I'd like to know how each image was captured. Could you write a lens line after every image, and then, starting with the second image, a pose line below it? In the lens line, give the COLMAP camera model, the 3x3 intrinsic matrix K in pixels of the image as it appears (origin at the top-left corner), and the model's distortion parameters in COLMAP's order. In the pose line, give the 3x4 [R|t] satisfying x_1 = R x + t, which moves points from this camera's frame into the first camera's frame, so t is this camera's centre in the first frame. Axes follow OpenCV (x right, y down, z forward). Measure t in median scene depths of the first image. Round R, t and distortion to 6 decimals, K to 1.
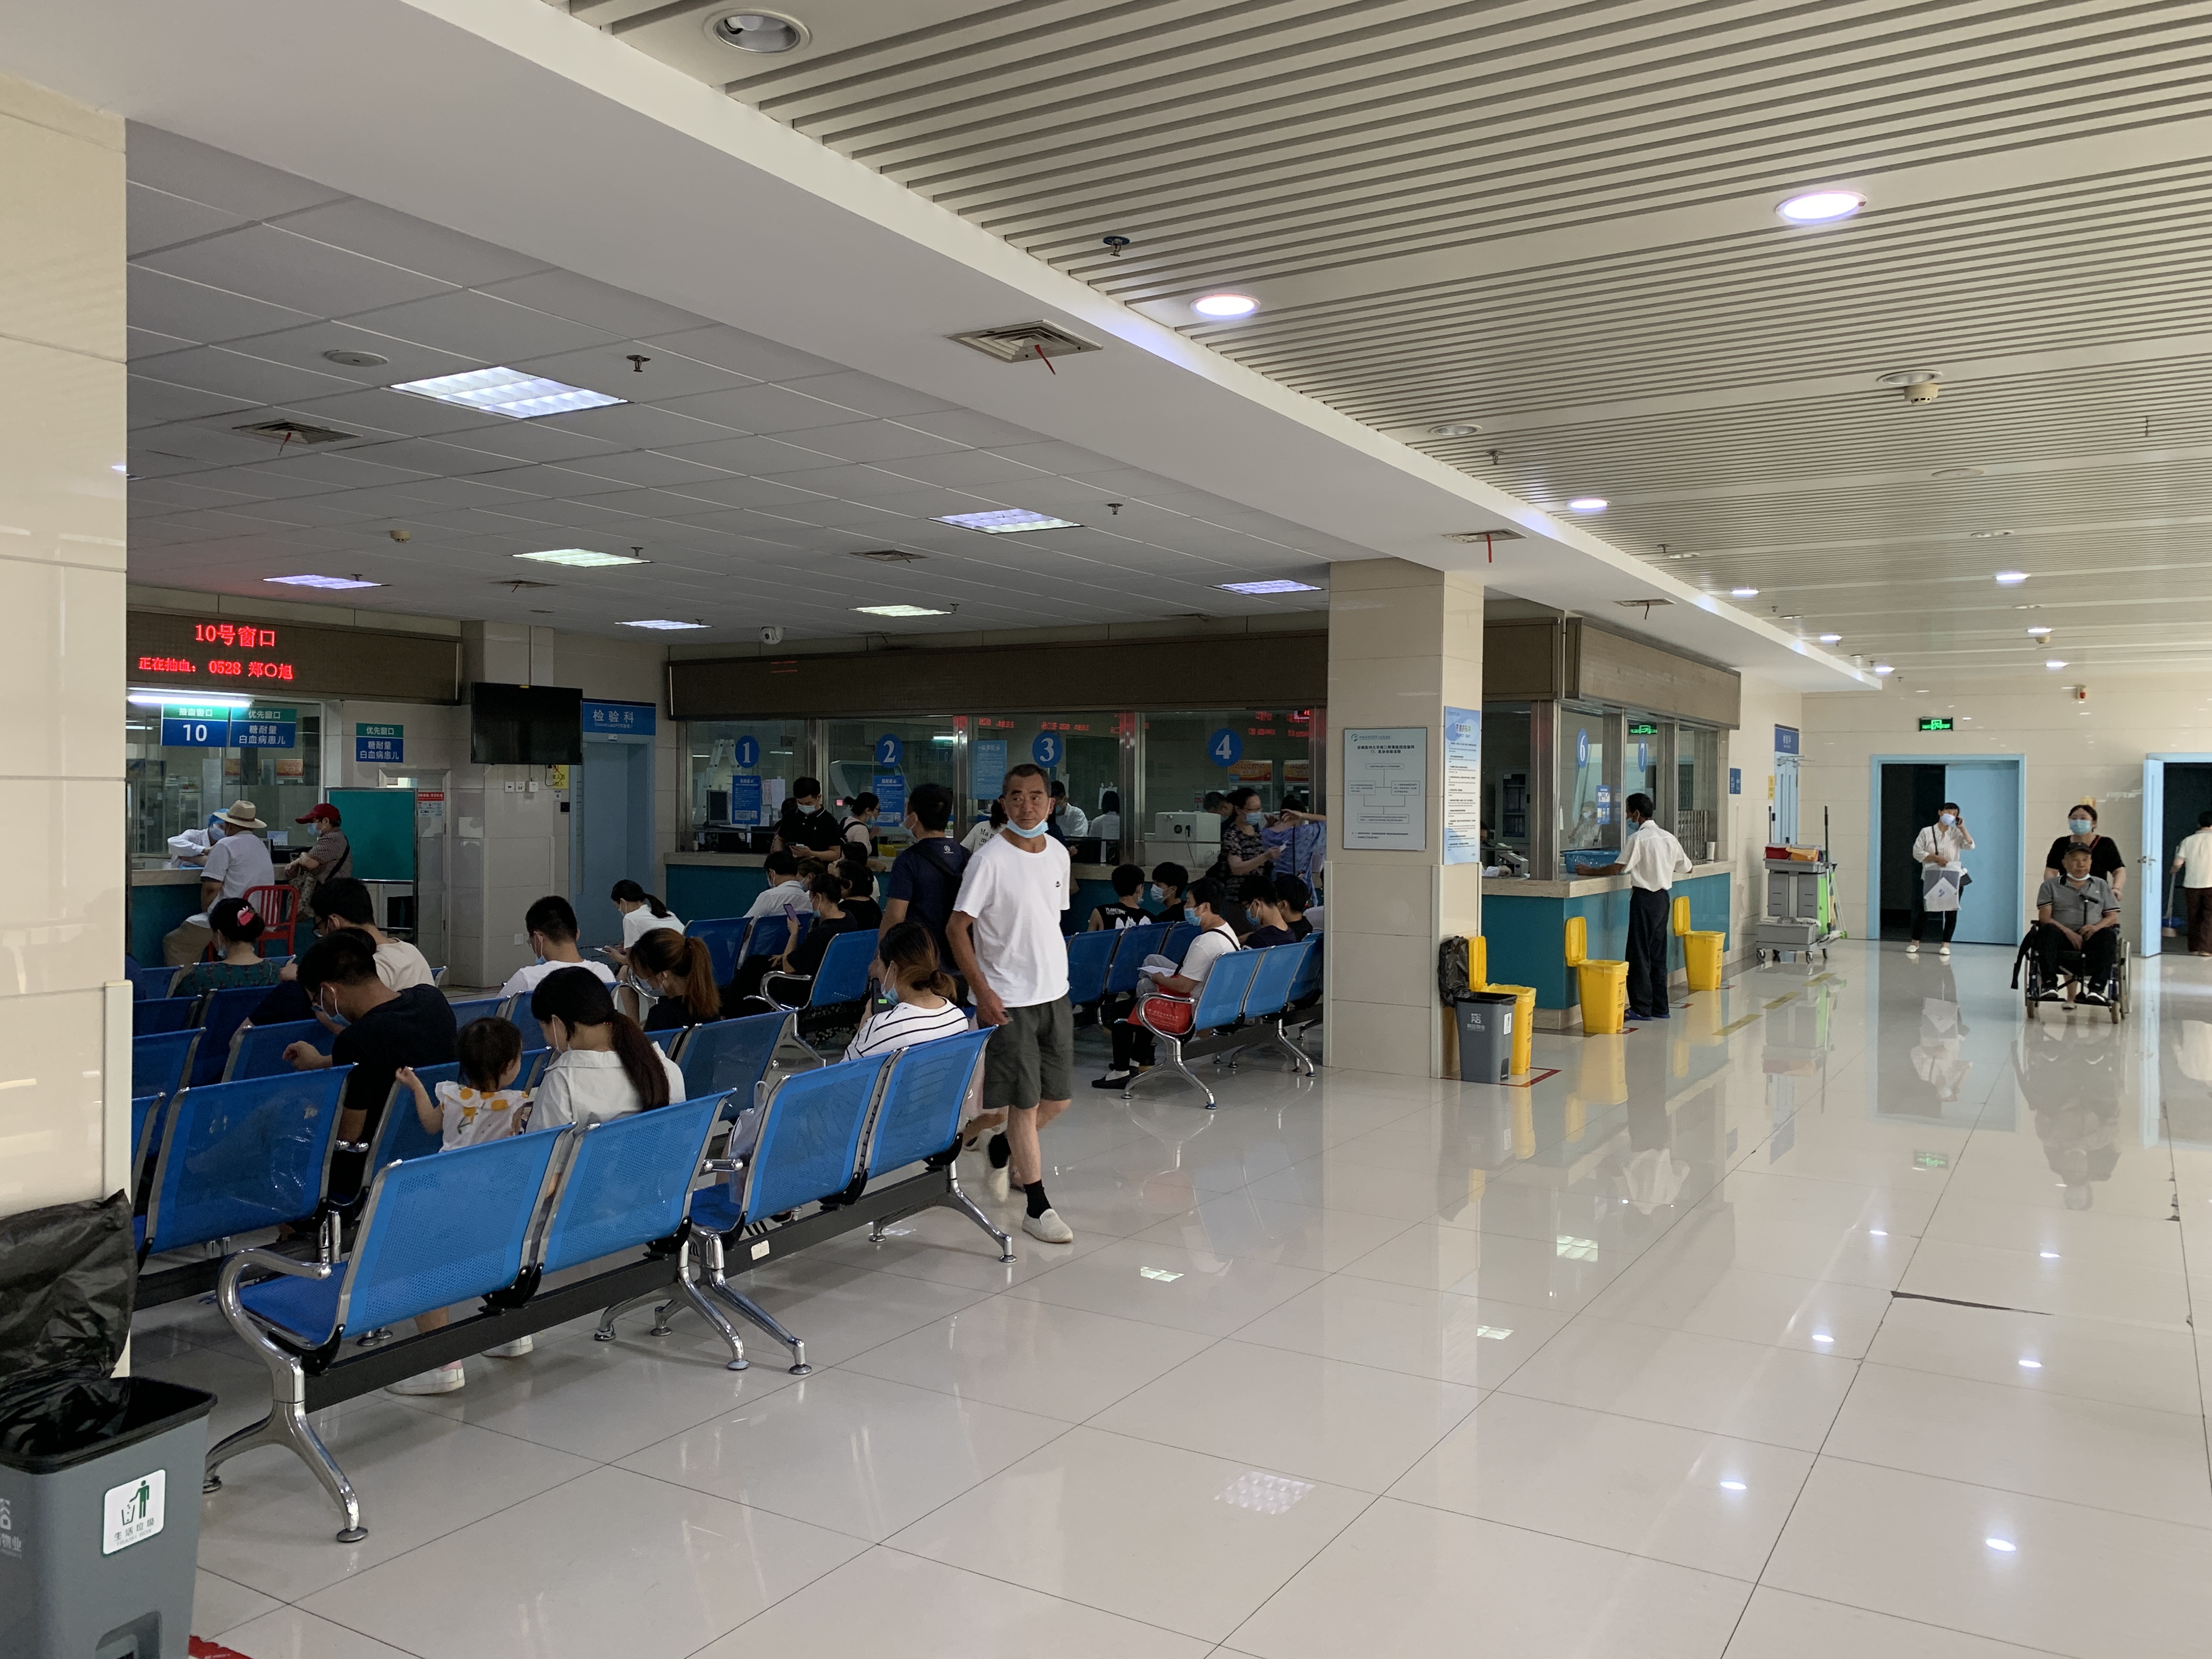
lens RADIAL K [[1704.0, 0, 1095.4], [0, 1704.0, 819.5], [0, 0, 1]] dist [0.063656, -0.049381]
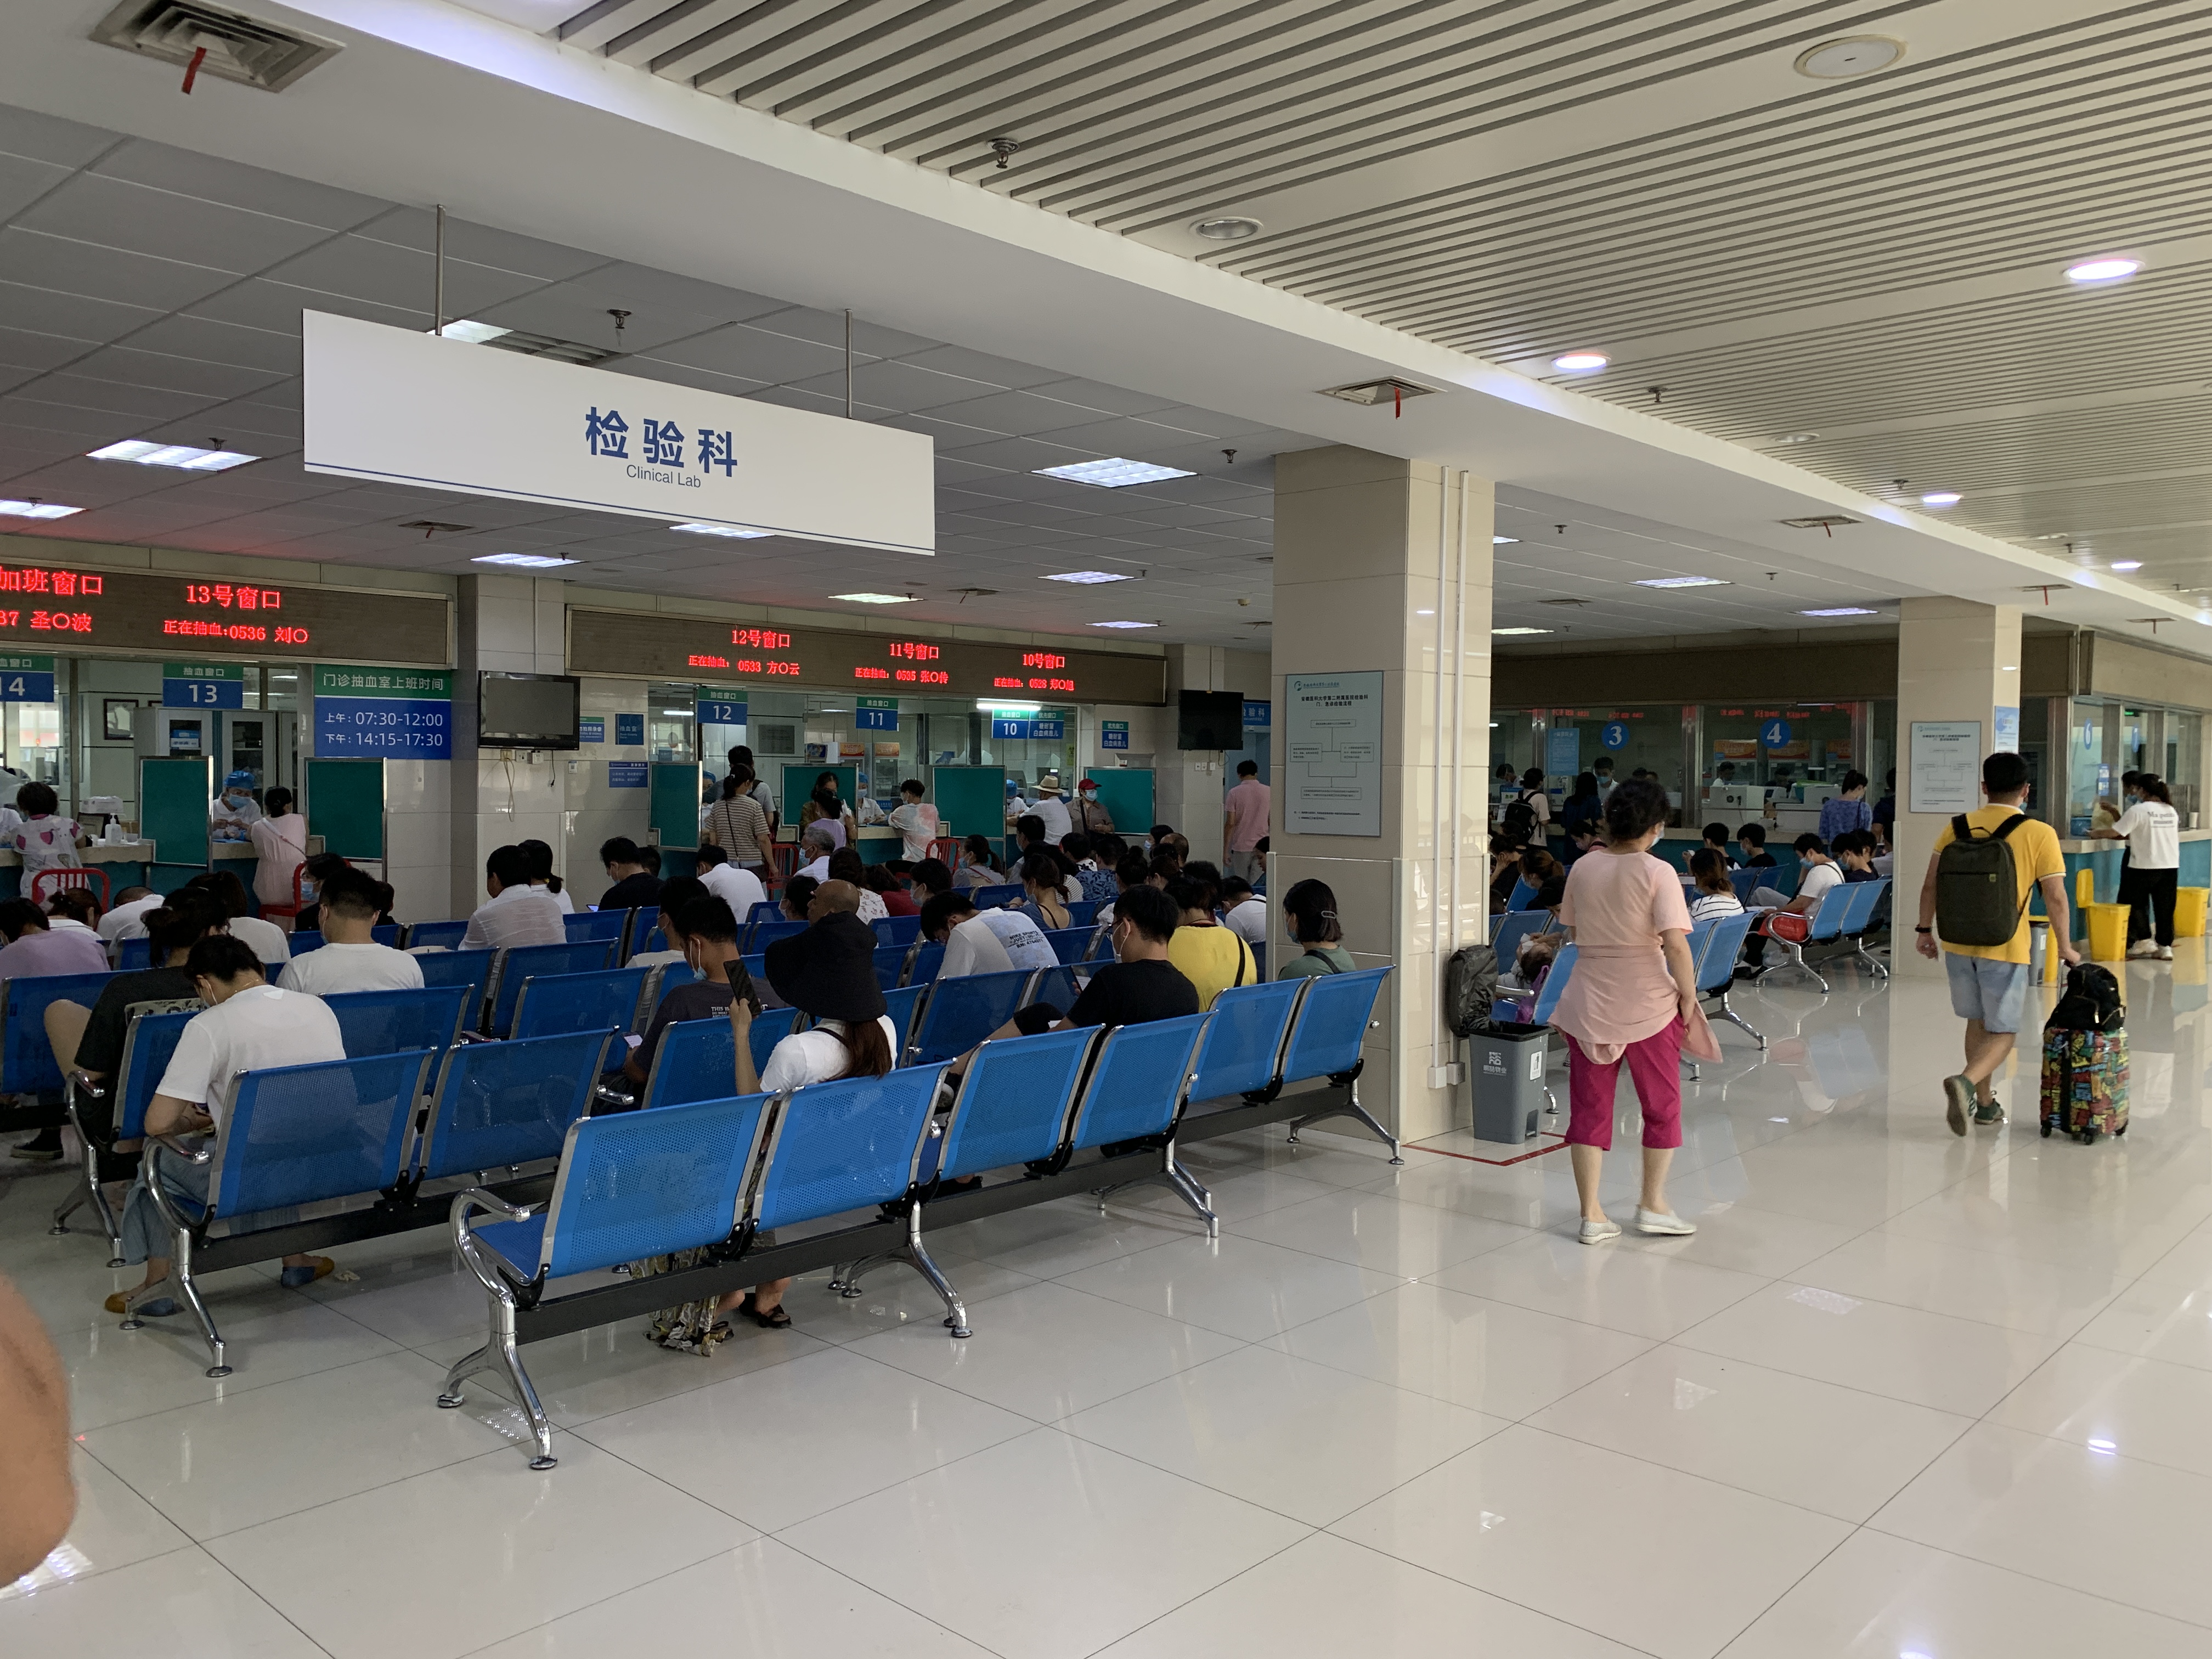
lens RADIAL K [[1684.2, 0, 1115.6], [0, 1684.2, 814.0], [0, 0, 1]] dist [0.058429, -0.073069]
pose [[0.979481, 0.004267, -0.201491, -0.201968], [-0.002064, 0.999936, 0.011140, 0.005237], [0.201526, -0.010495, 0.979427, -0.447884]]
